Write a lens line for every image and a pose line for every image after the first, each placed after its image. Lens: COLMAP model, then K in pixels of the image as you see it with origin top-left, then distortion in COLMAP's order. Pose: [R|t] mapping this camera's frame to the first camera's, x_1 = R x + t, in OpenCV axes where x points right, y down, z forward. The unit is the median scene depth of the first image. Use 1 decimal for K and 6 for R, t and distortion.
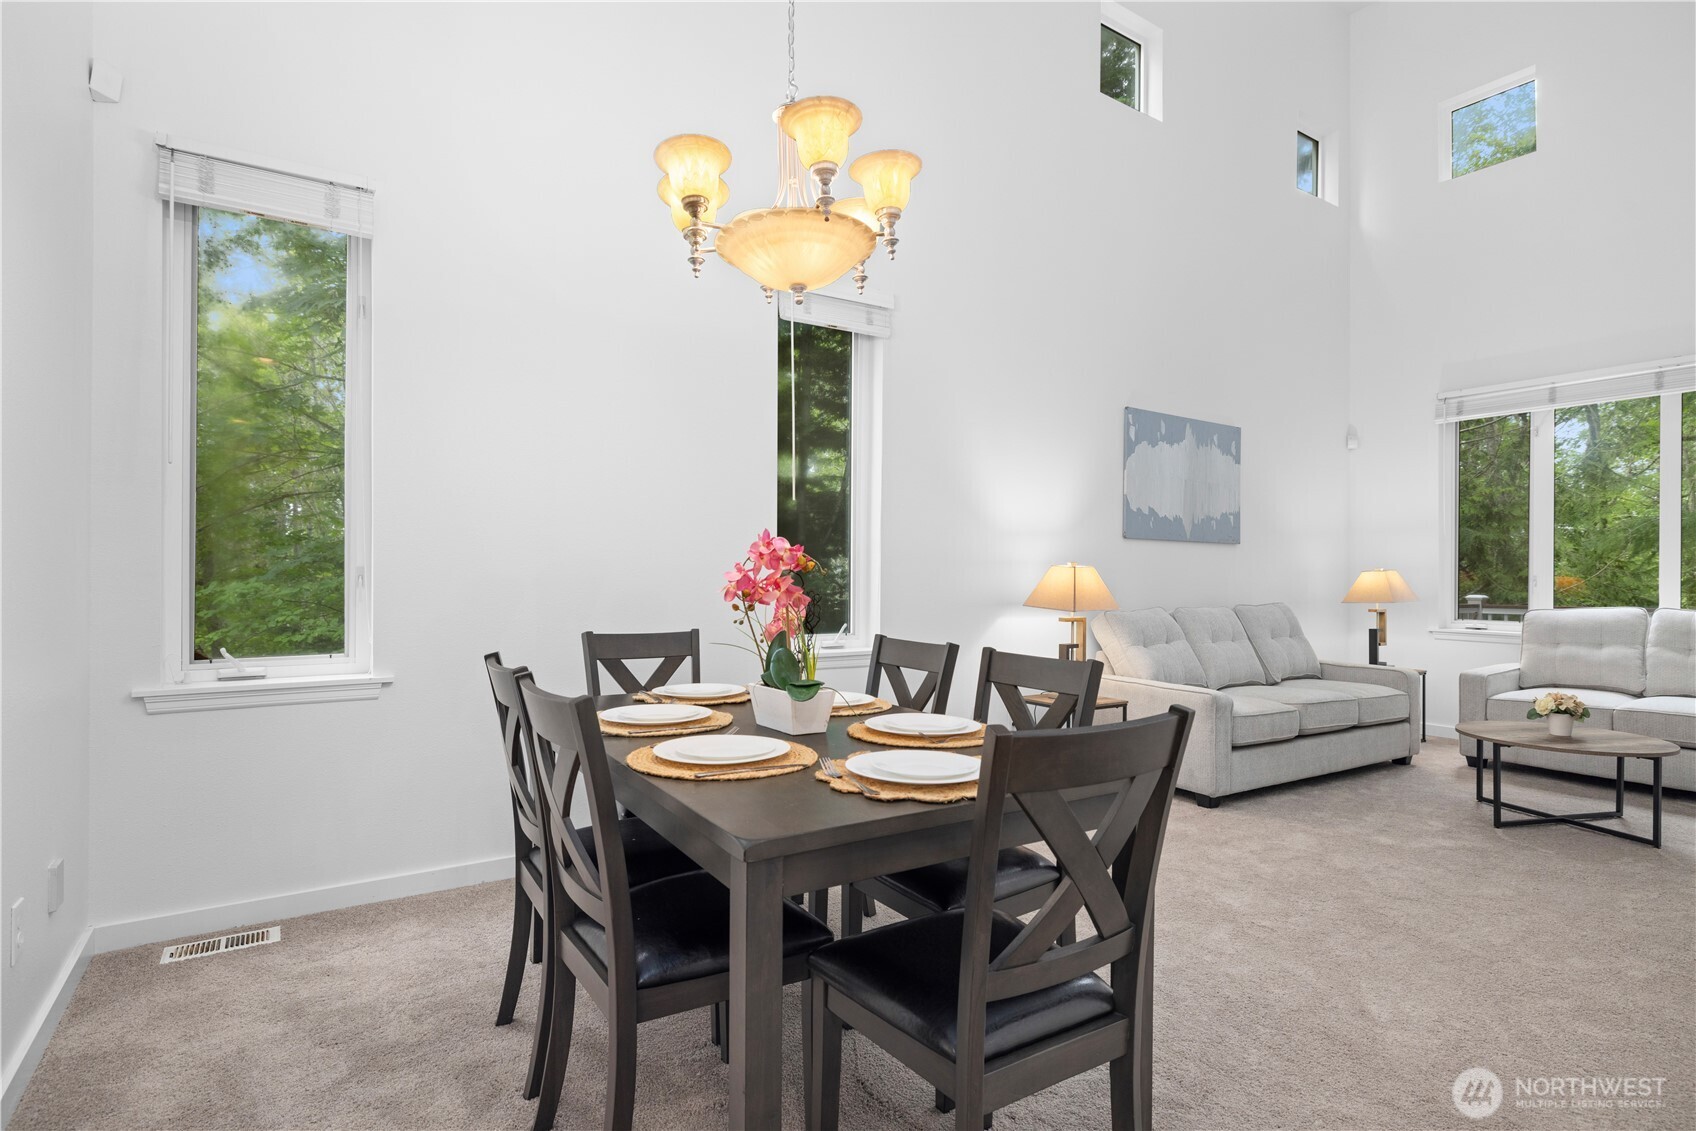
lens RADIAL K [[850.8, 0, 847.9], [0, 850.8, 568.3], [0, 0, 1]] dist [-0.011482, 0.000757]
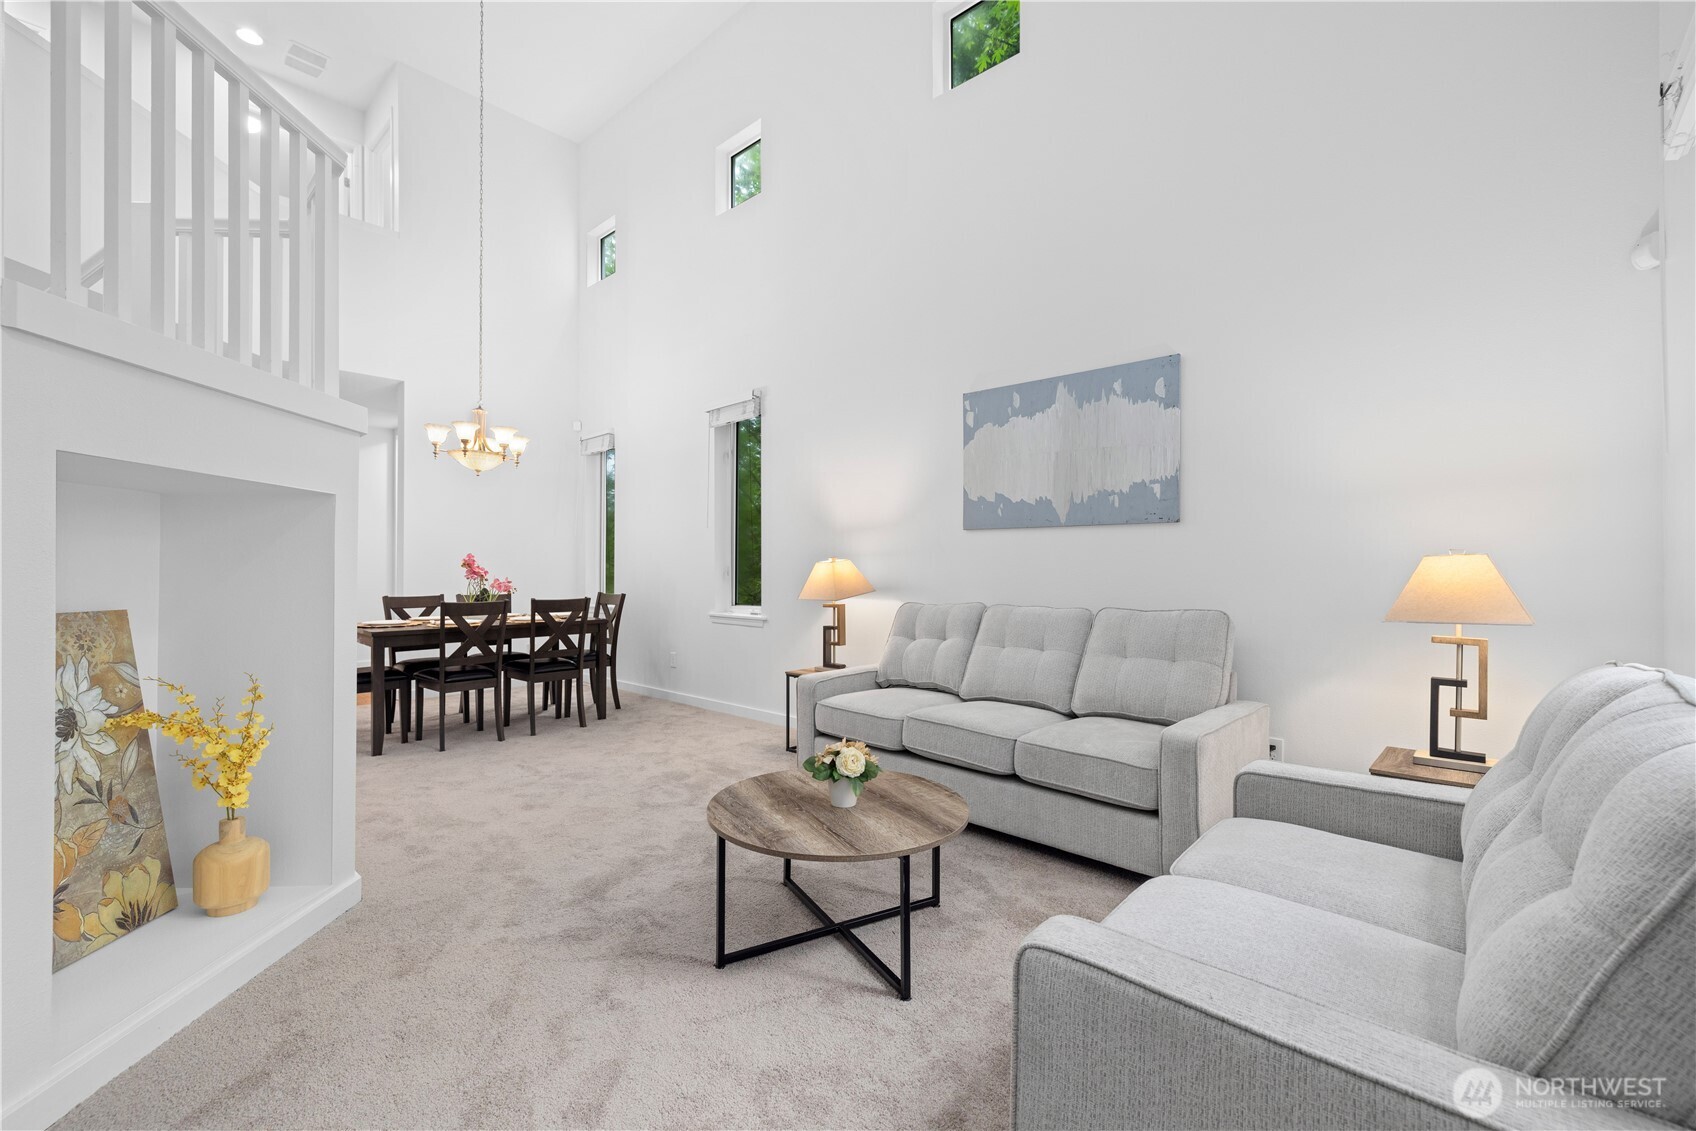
lens RADIAL K [[712.3, 0, 848.5], [0, 712.3, 565.3], [0, 0, 1]] dist [-0.001469, 0.000166]
pose [[0.253086, -0.012000, -0.967369, 1.035223], [0.005795, 0.999924, -0.010887, 0.012133], [0.967426, -0.002850, 0.253136, 0.643250]]
